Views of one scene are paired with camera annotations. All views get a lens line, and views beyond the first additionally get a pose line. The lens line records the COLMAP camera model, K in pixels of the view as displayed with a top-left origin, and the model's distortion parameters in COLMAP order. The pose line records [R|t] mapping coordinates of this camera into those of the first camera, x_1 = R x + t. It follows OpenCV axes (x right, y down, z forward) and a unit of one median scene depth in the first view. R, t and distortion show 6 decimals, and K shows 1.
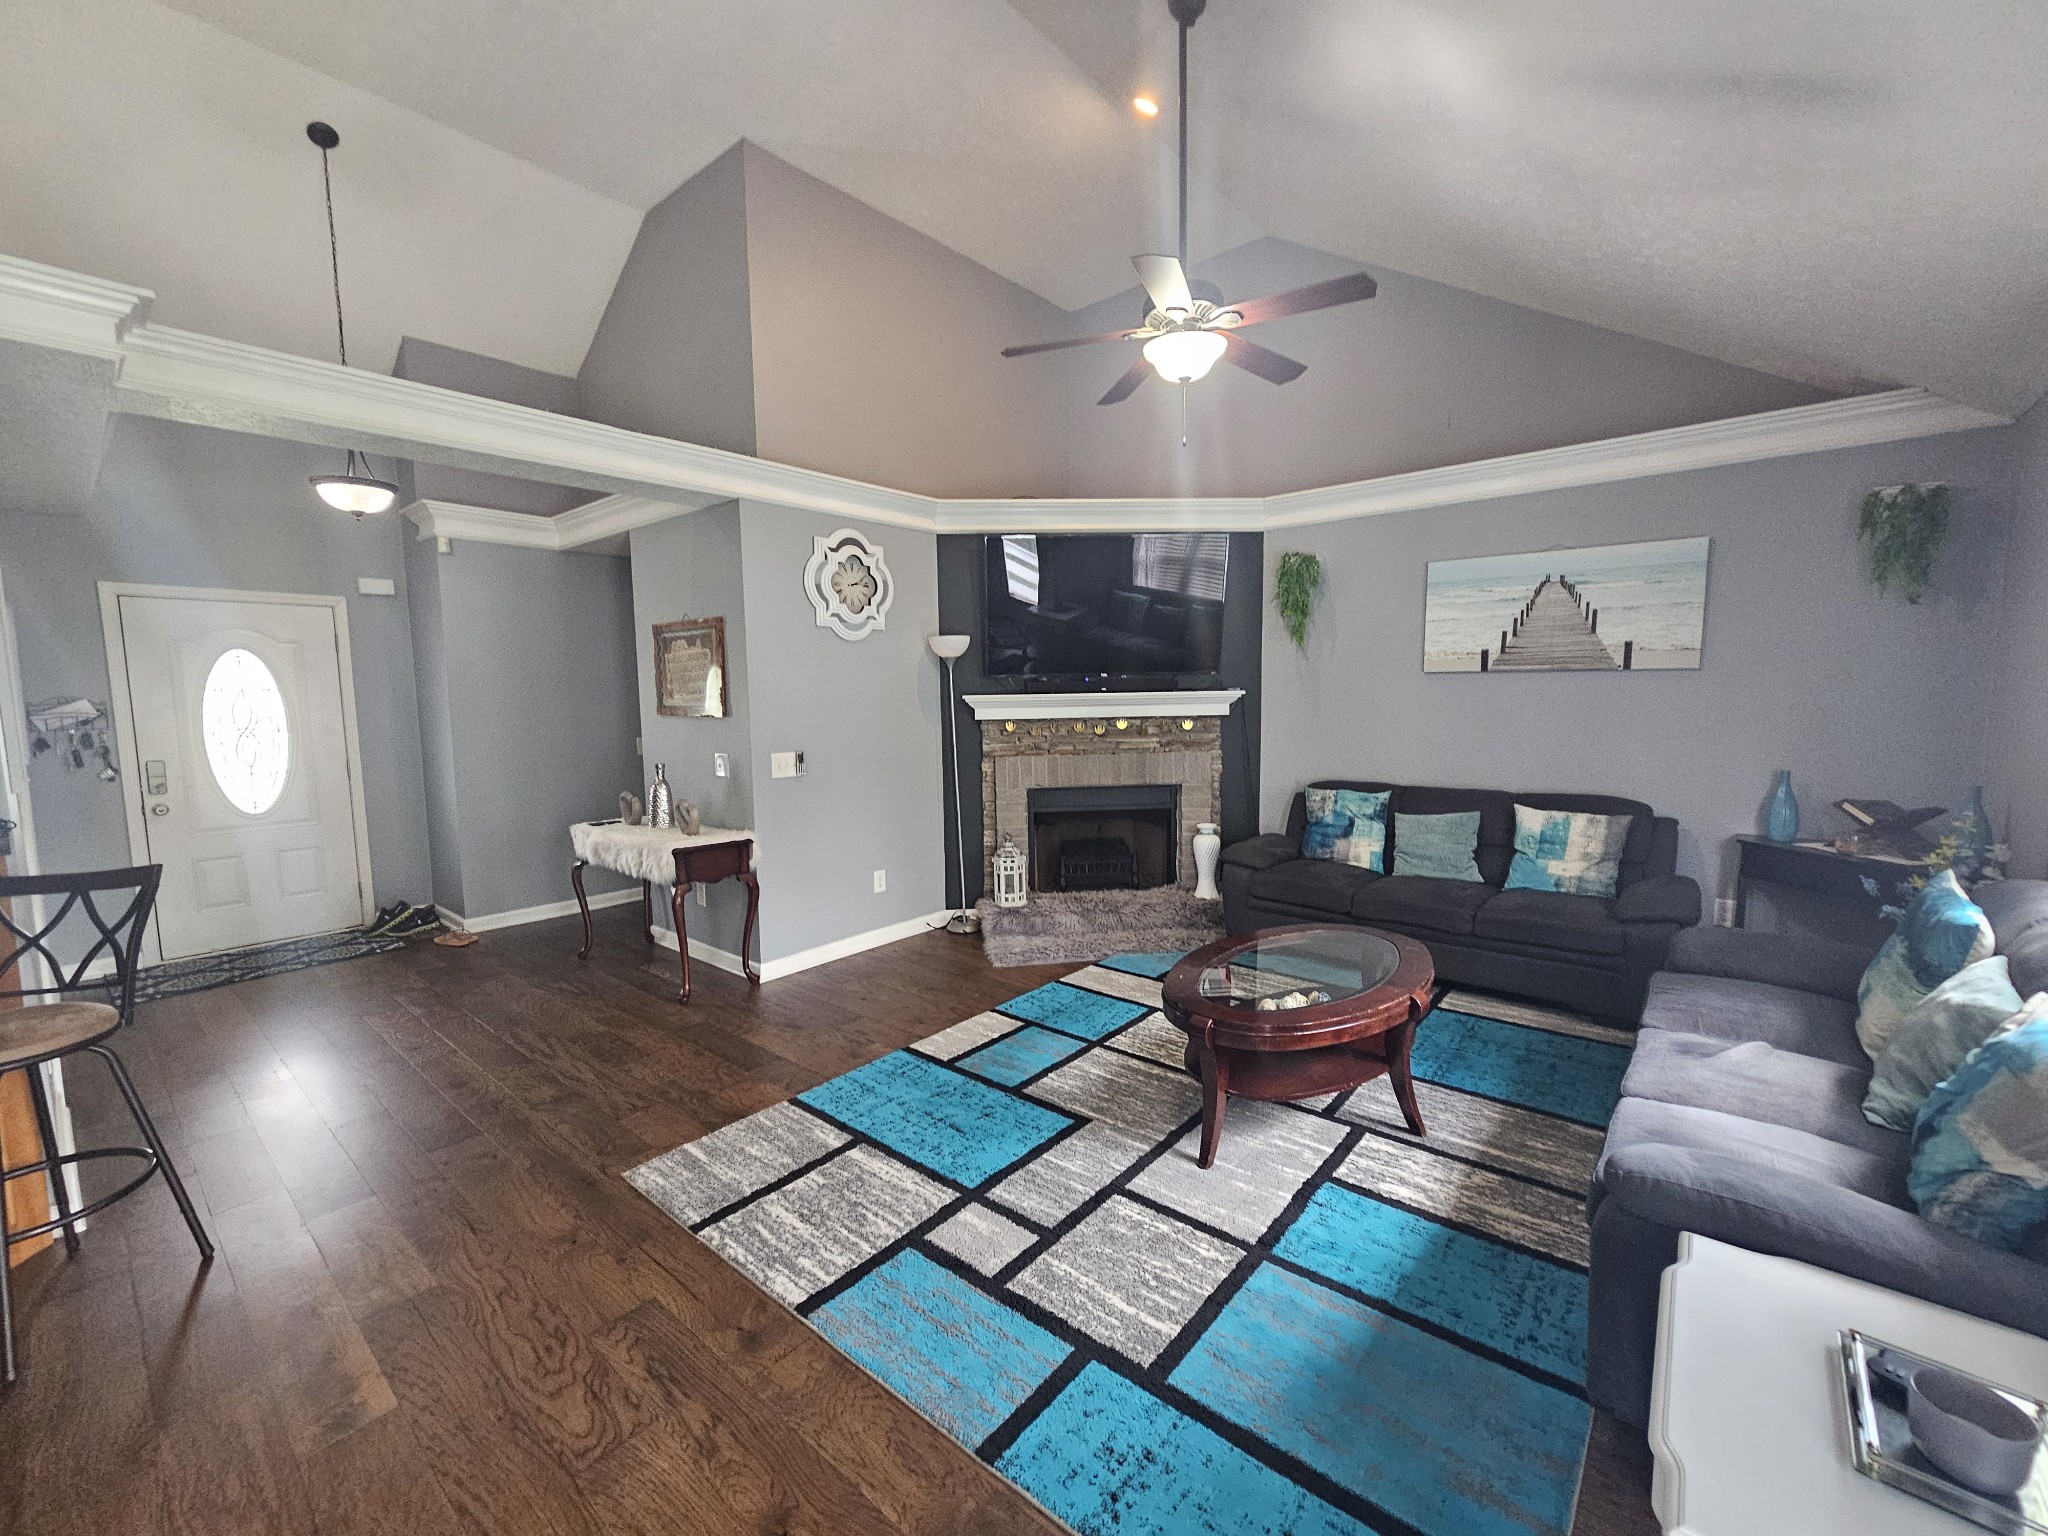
lens RADIAL K [[822.8, 0, 1024.0], [0, 822.8, 768.0], [0, 0, 1]] dist [0.004305, -0.002180]
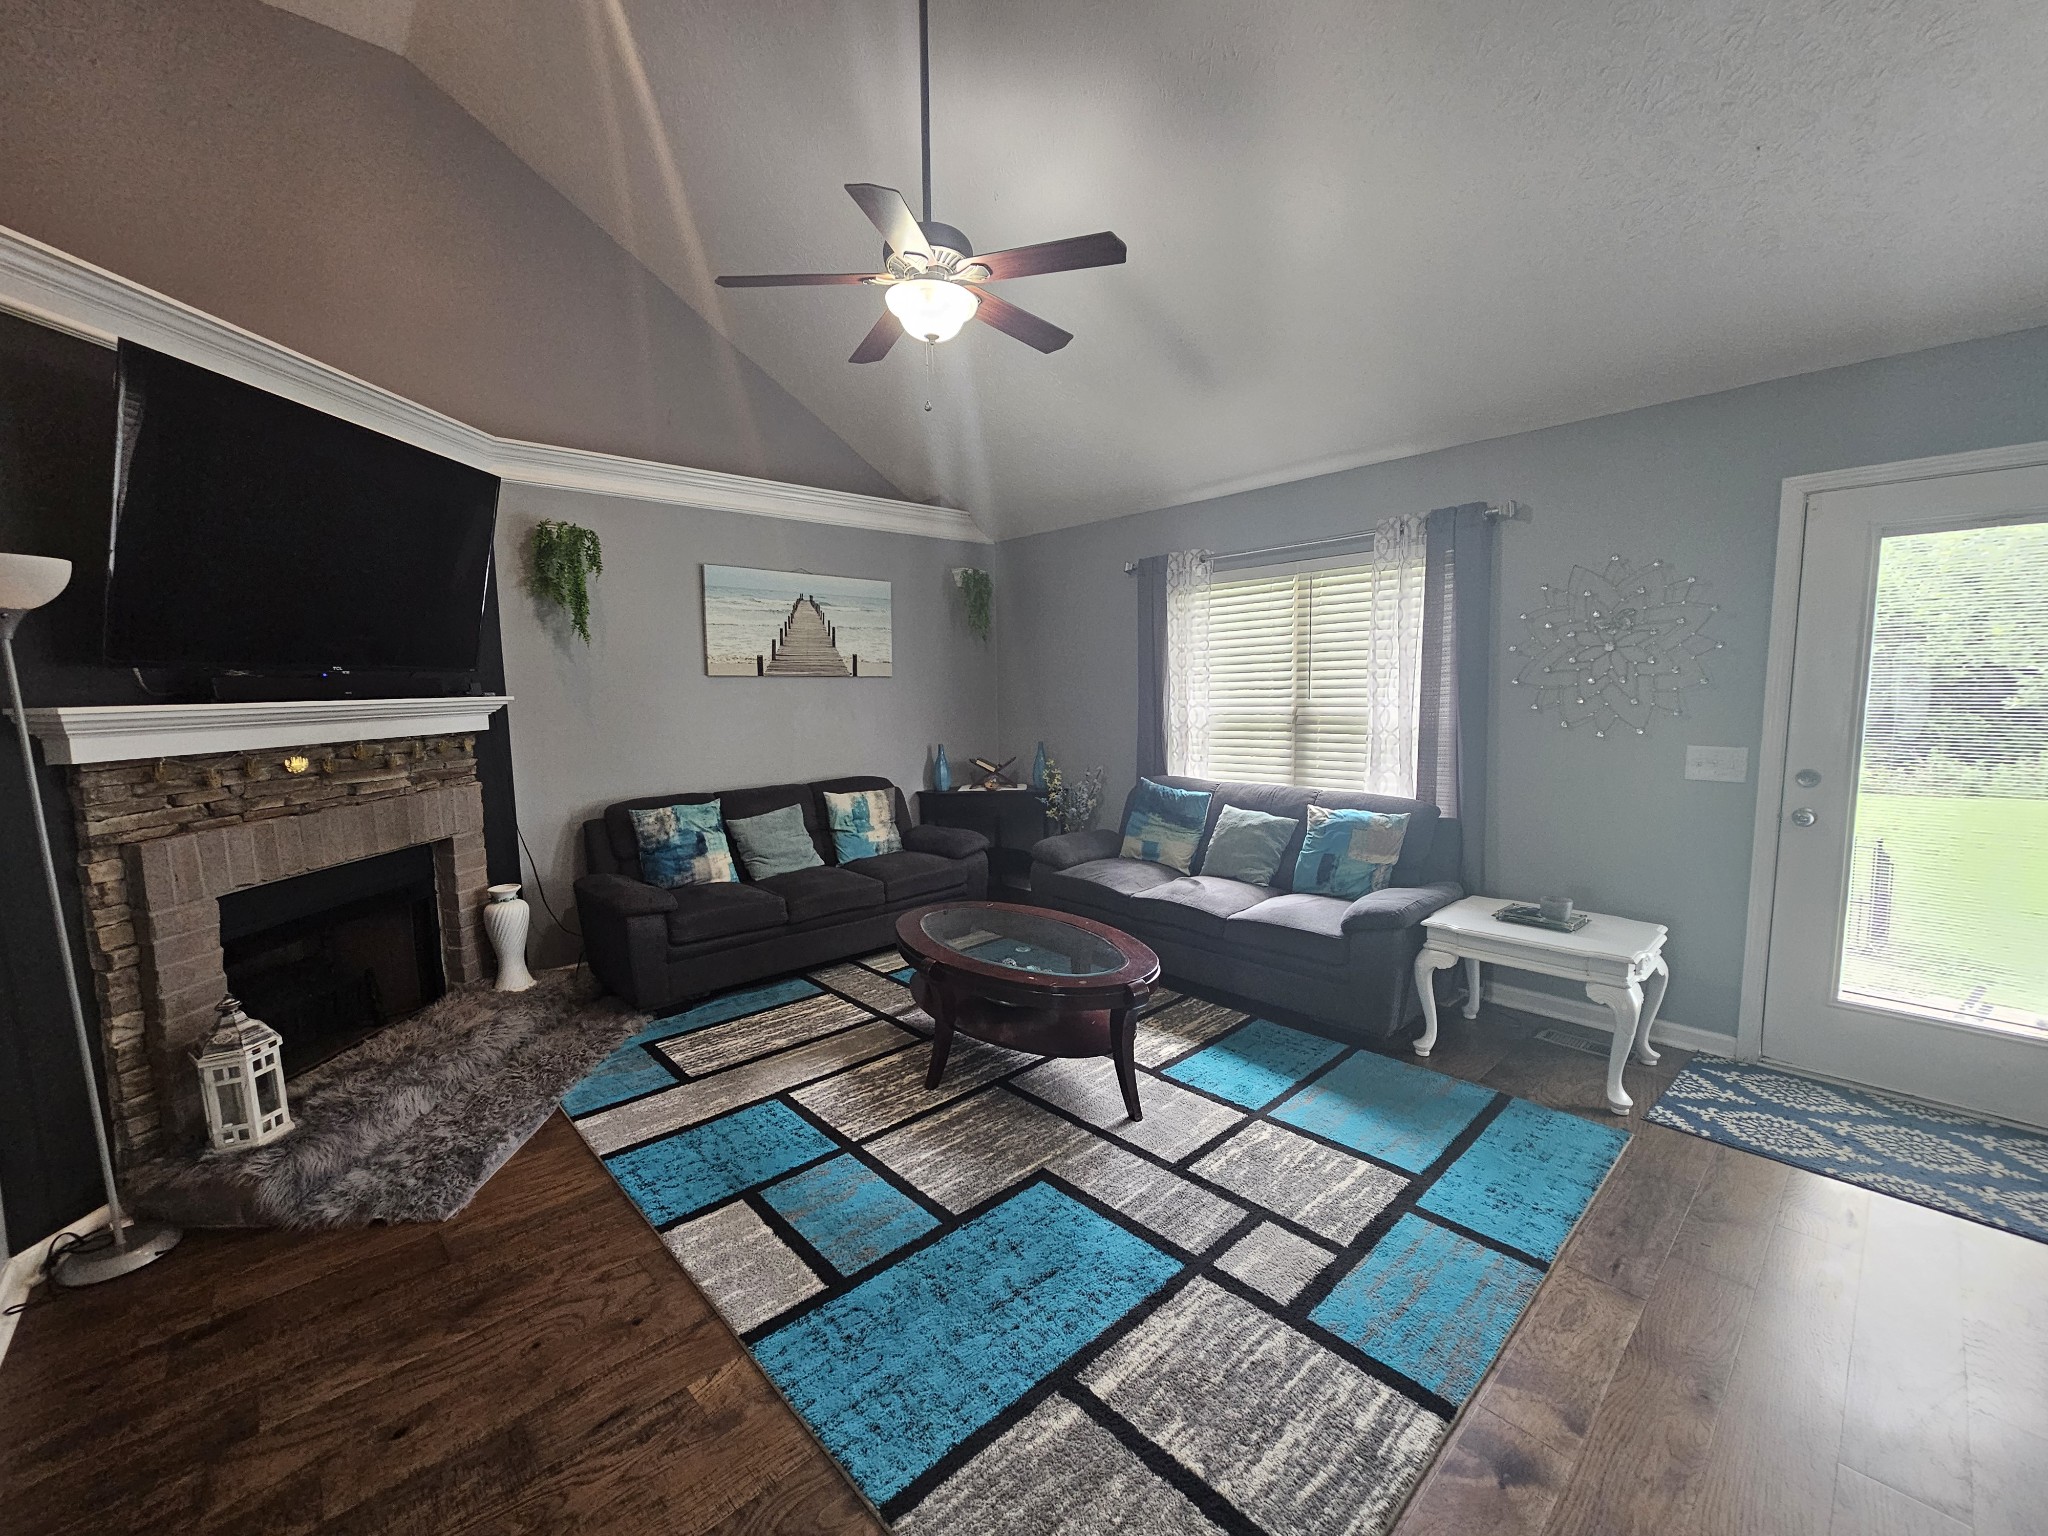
lens RADIAL K [[822.8, 0, 1024.0], [0, 822.8, 768.0], [0, 0, 1]] dist [0.004305, -0.002180]
pose [[0.138570, -0.086081, 0.986604, -0.522738], [0.111071, 0.991281, 0.070889, -0.041910], [-0.984104, 0.099760, 0.146923, 0.592569]]
